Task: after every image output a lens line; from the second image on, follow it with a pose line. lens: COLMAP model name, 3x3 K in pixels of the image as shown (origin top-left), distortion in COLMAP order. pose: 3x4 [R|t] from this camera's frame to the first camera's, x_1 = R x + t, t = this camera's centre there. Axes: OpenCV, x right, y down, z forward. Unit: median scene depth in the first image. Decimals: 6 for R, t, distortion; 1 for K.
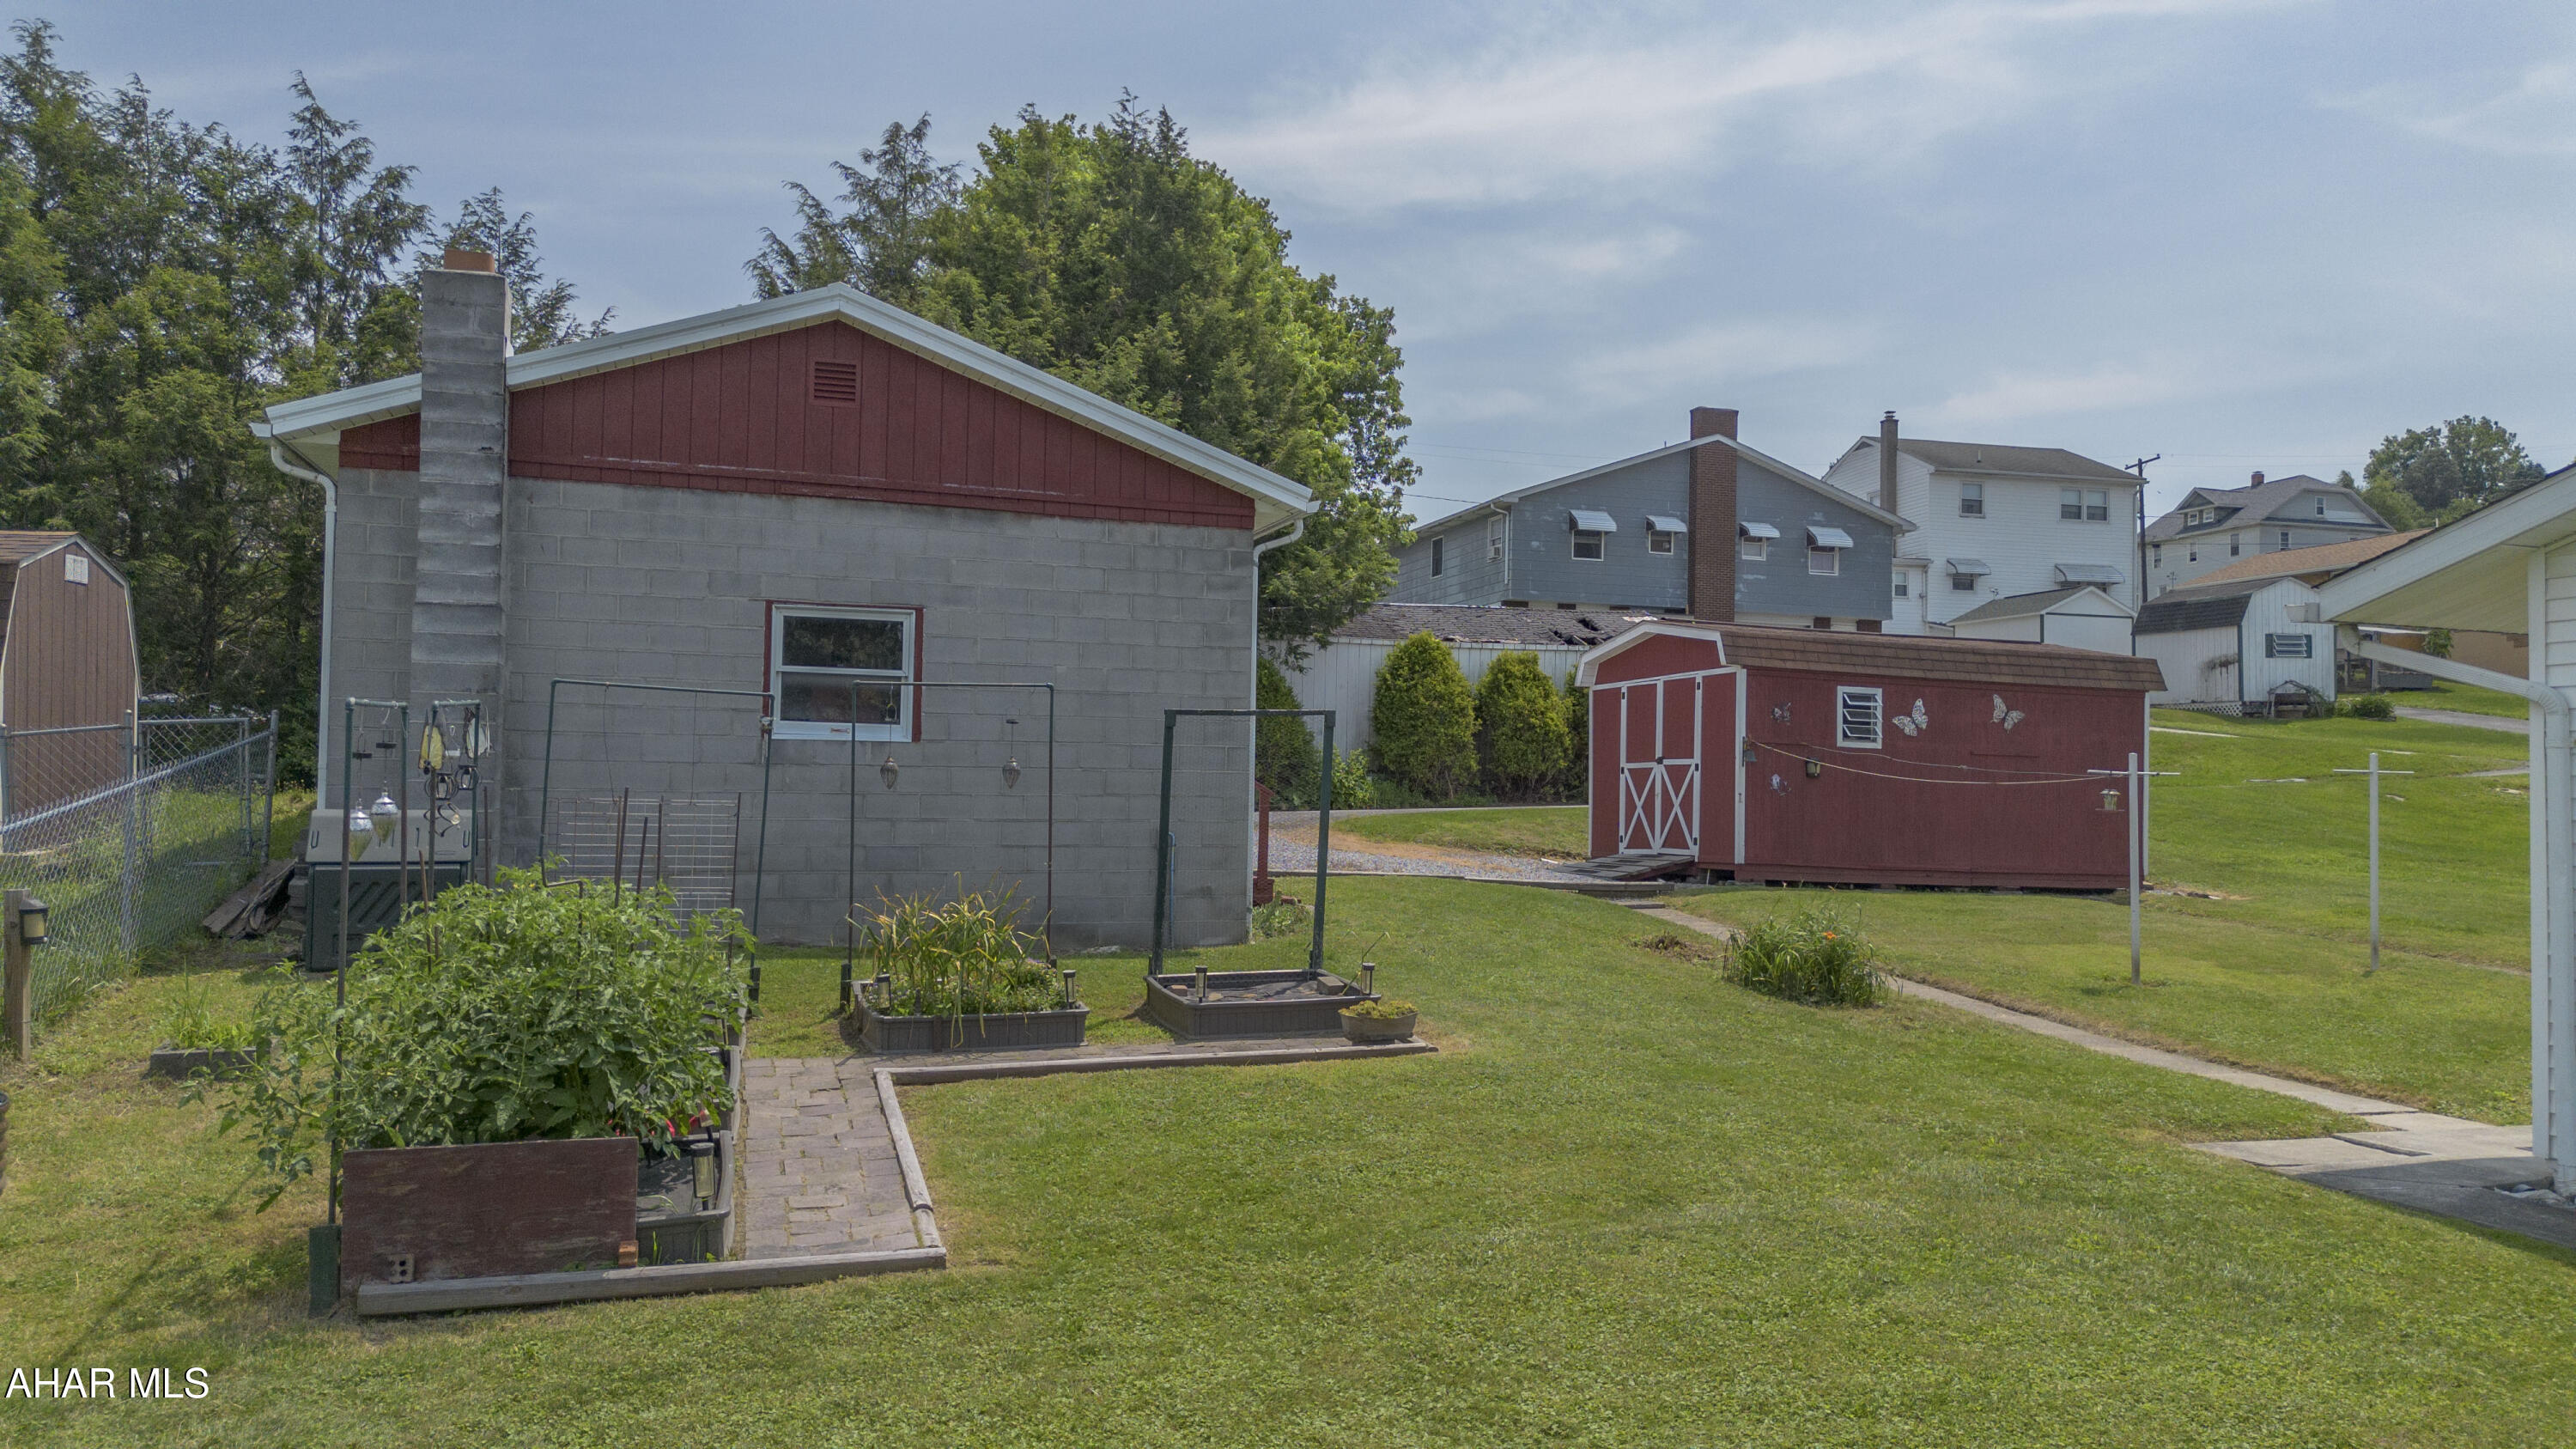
lens RADIAL K [[1838.7, 0, 1288.0], [0, 1838.7, 724.5], [0, 0, 1]] dist [0.053945, -0.039564]
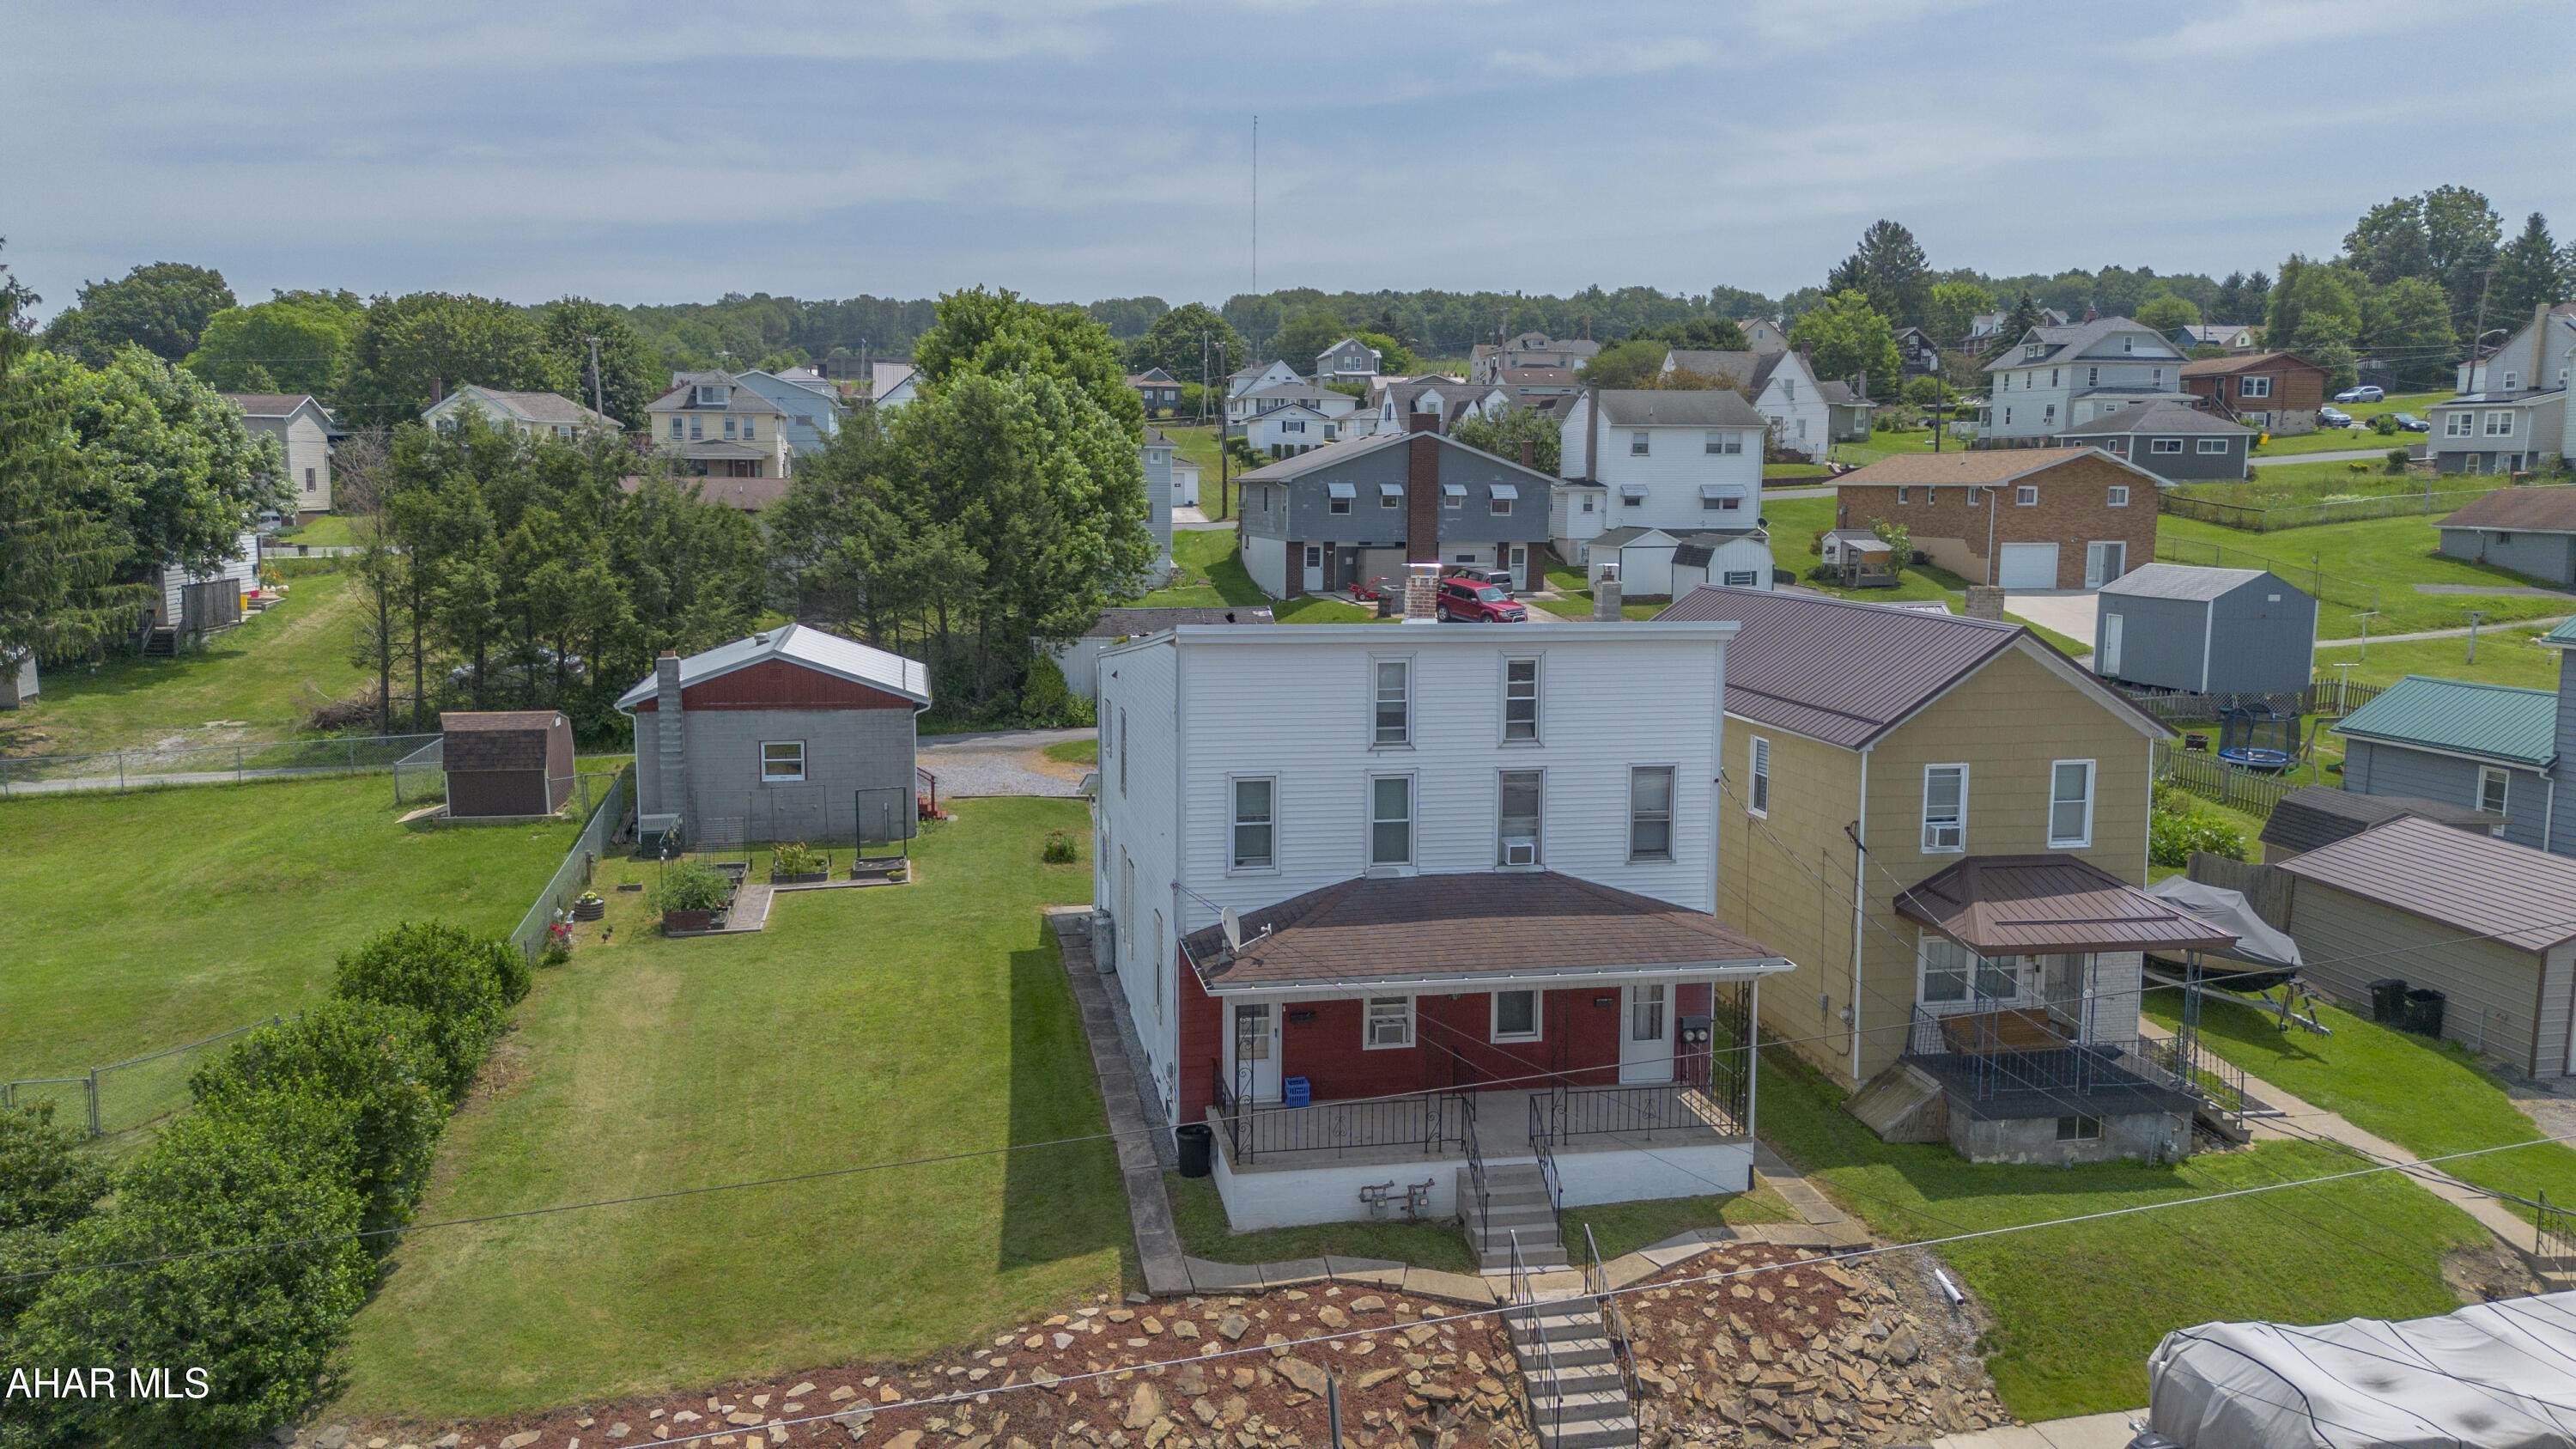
lens RADIAL K [[1833.5, 0, 1288.0], [0, 1833.5, 724.5], [0, 0, 1]] dist [0.077942, -0.104641]
pose [[0.995242, 0.001578, -0.097419, 0.519307], [0.014637, 0.986101, 0.165501, -0.329758], [0.096326, -0.166140, 0.981386, -1.138596]]
